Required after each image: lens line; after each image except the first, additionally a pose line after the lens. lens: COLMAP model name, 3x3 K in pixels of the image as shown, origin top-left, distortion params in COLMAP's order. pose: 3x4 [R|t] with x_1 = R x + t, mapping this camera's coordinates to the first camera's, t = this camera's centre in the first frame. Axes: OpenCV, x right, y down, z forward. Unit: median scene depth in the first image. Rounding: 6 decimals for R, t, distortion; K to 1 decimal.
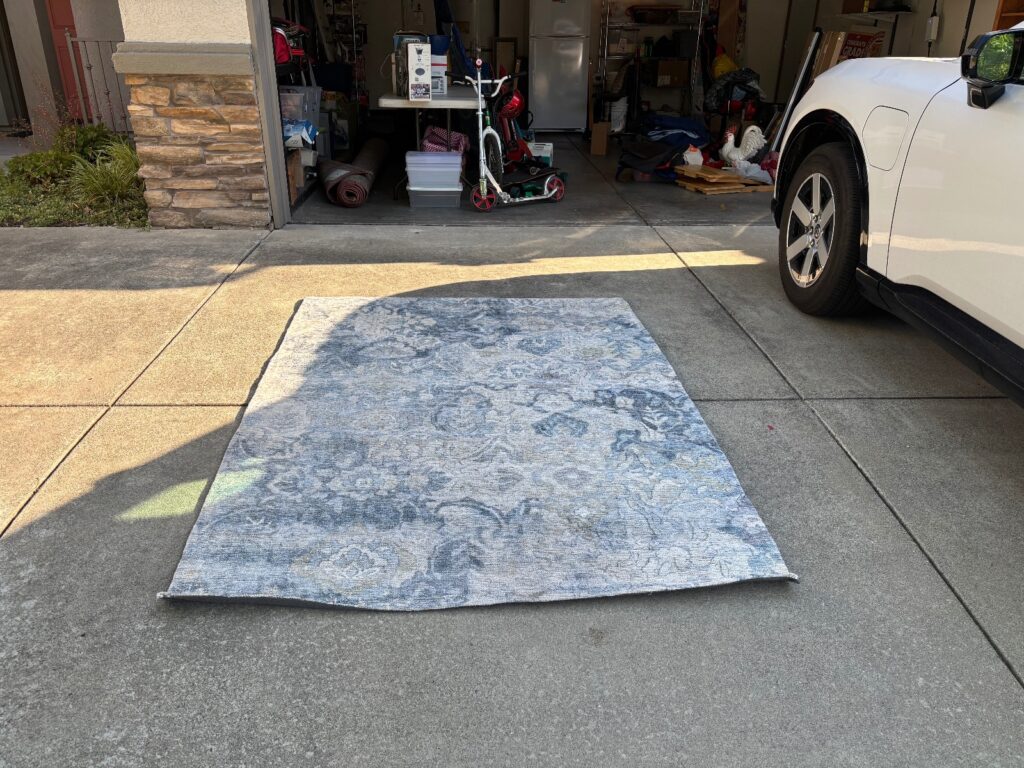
lens RADIAL K [[758.5, 0, 512.0], [0, 758.5, 384.0], [0, 0, 1]] dist [0.072116, -0.088129]
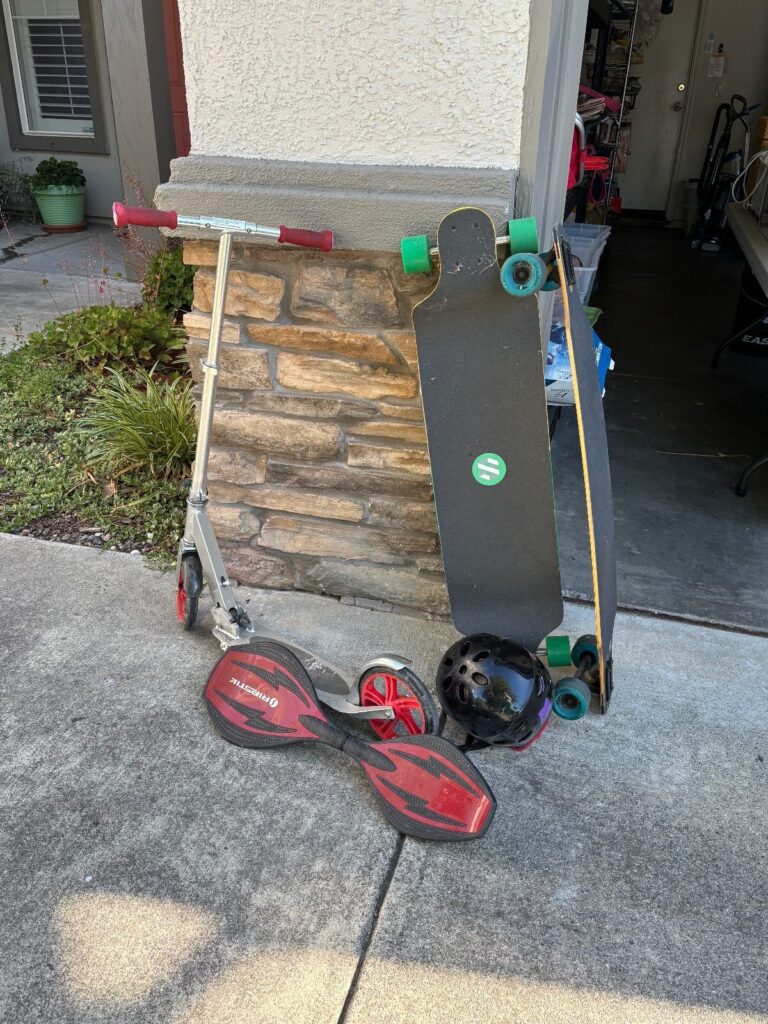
lens RADIAL K [[837.7, 0, 384.0], [0, 837.7, 512.0], [0, 0, 1]] dist [-0.005132, 0.000832]
pose [[0.937166, 0.160485, -0.309781, -0.247074], [-0.145066, 0.986773, 0.072348, -0.300015], [0.317295, -0.022864, 0.948051, 0.607335]]
